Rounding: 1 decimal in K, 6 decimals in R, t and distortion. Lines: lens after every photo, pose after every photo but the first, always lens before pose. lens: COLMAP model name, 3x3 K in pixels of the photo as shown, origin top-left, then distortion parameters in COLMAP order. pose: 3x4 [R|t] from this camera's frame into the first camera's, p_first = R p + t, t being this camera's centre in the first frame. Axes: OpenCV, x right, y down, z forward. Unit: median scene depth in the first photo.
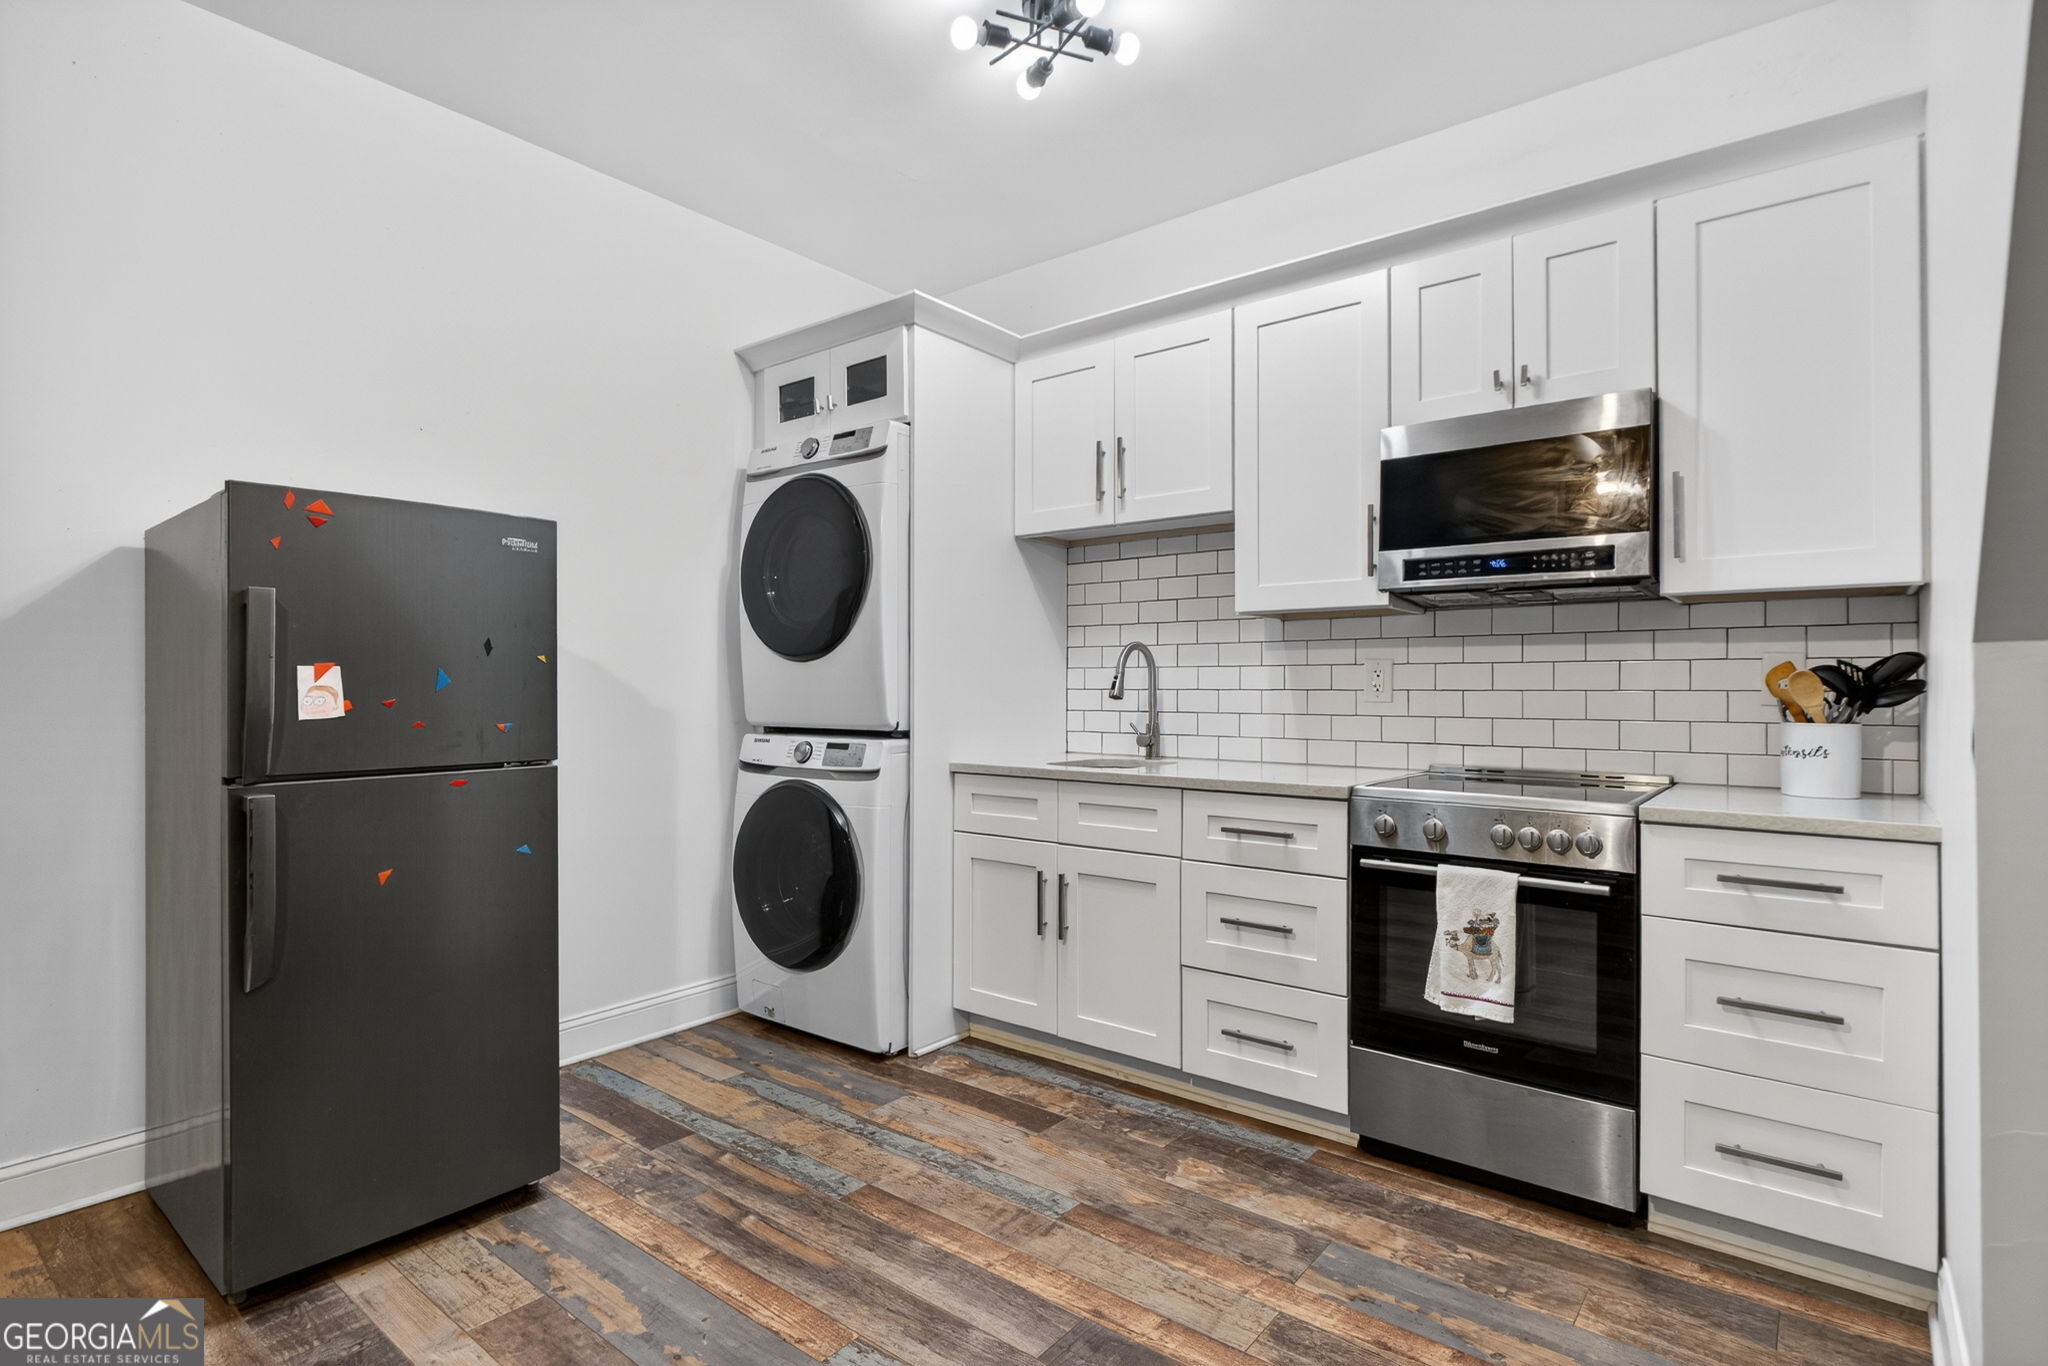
lens RADIAL K [[1000.8, 0, 1024.0], [0, 1000.8, 683.0], [0, 0, 1]] dist [0.003151, 0.000029]
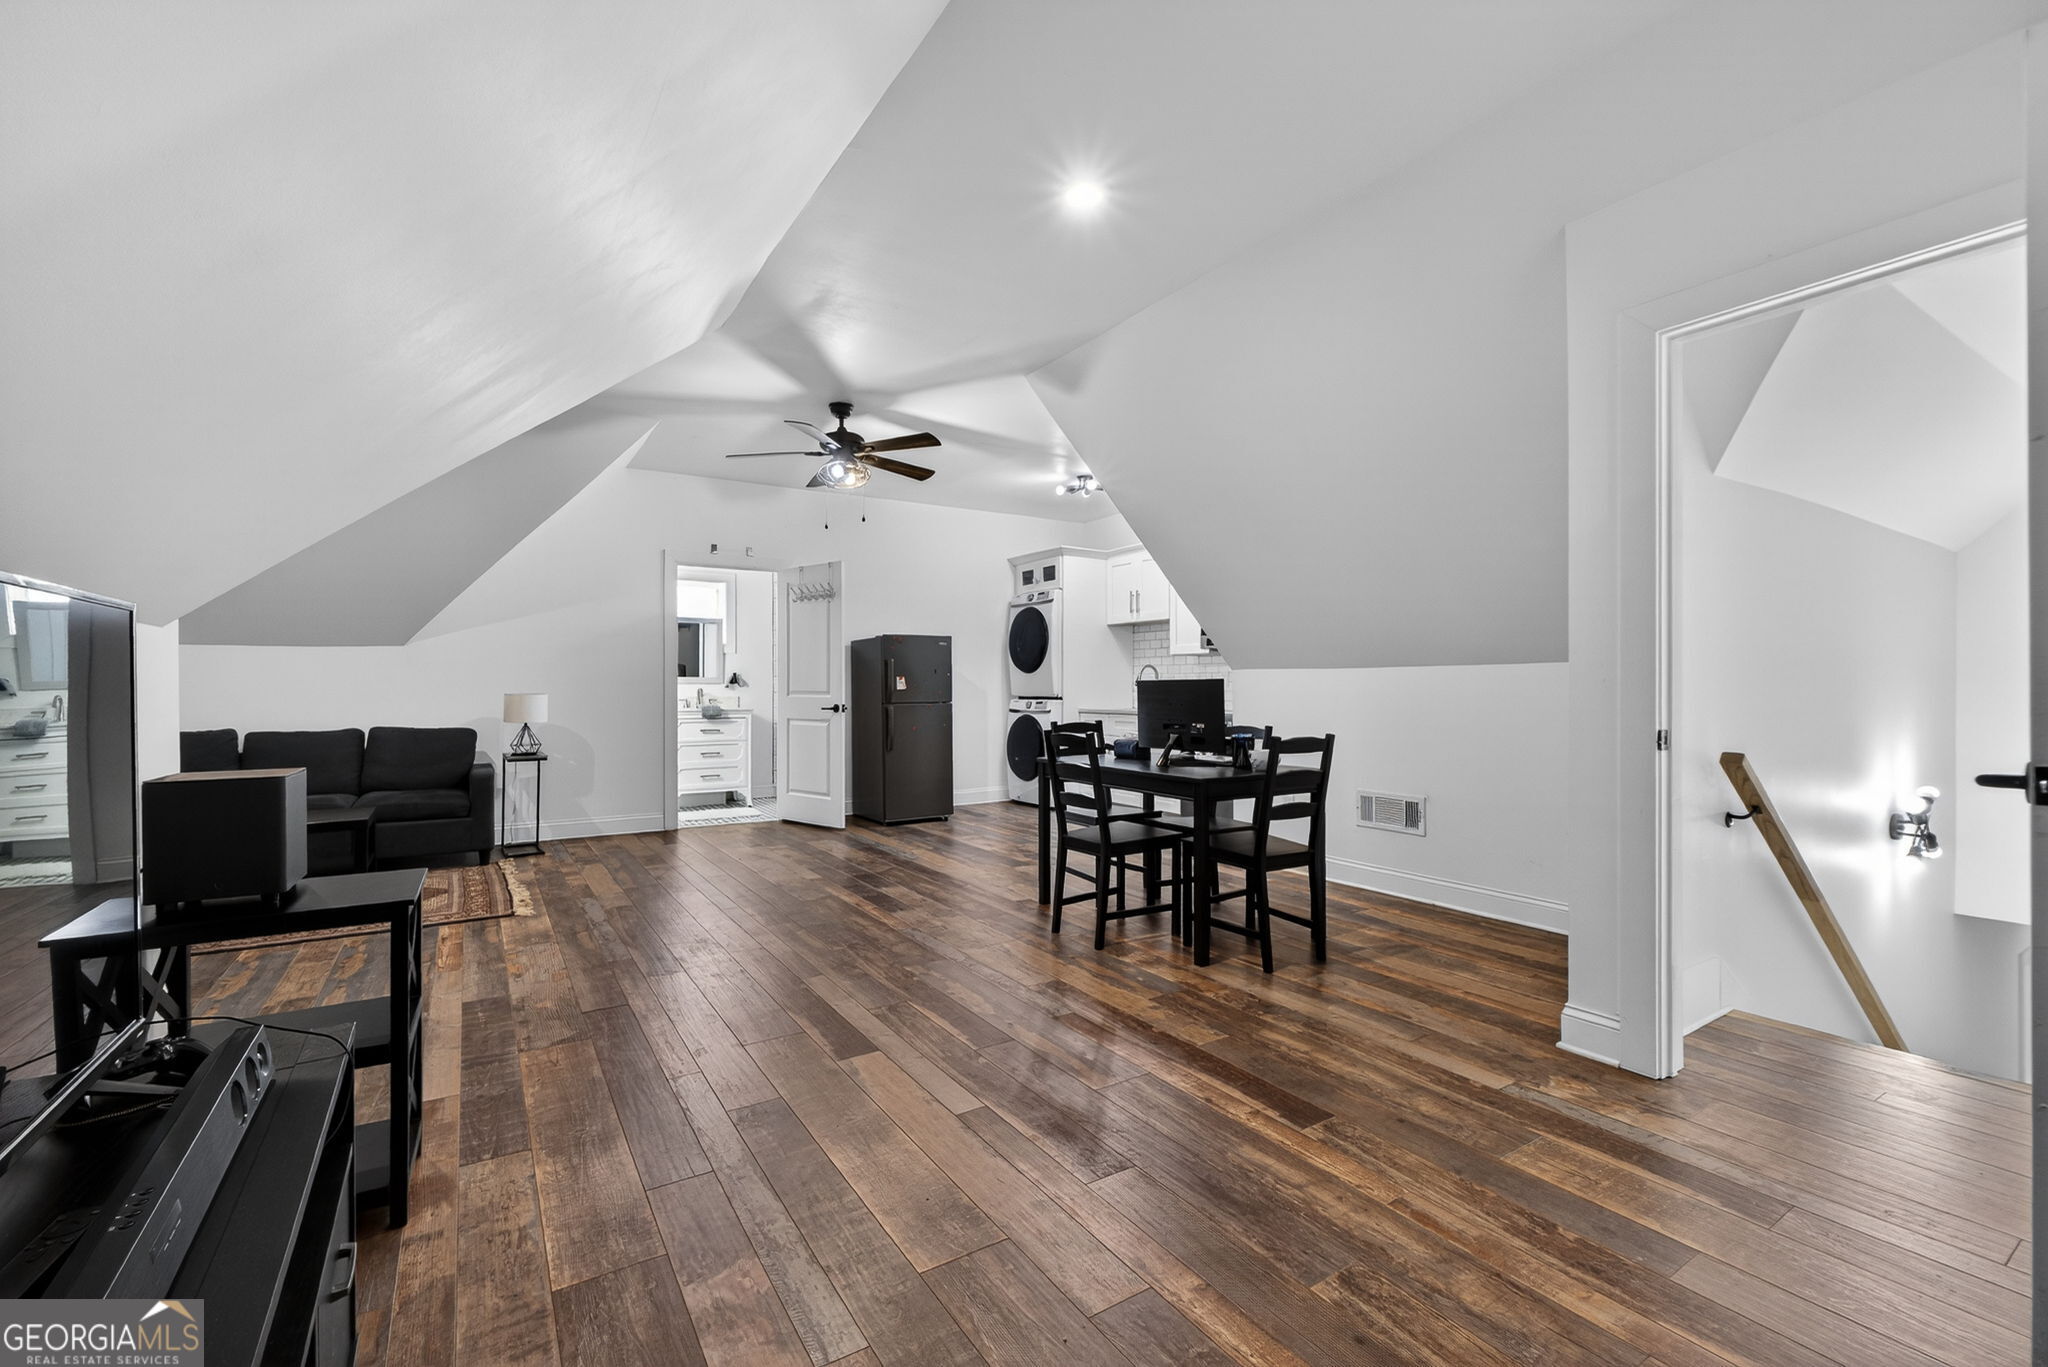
lens RADIAL K [[882.1, 0, 1024.0], [0, 882.1, 683.5], [0, 0, 1]] dist [-0.000270, -0.000379]
pose [[0.946190, -0.003227, -0.323597, 0.574802], [0.004106, 0.999990, 0.002032, 0.003312], [0.323587, -0.003252, 0.946193, -1.365978]]
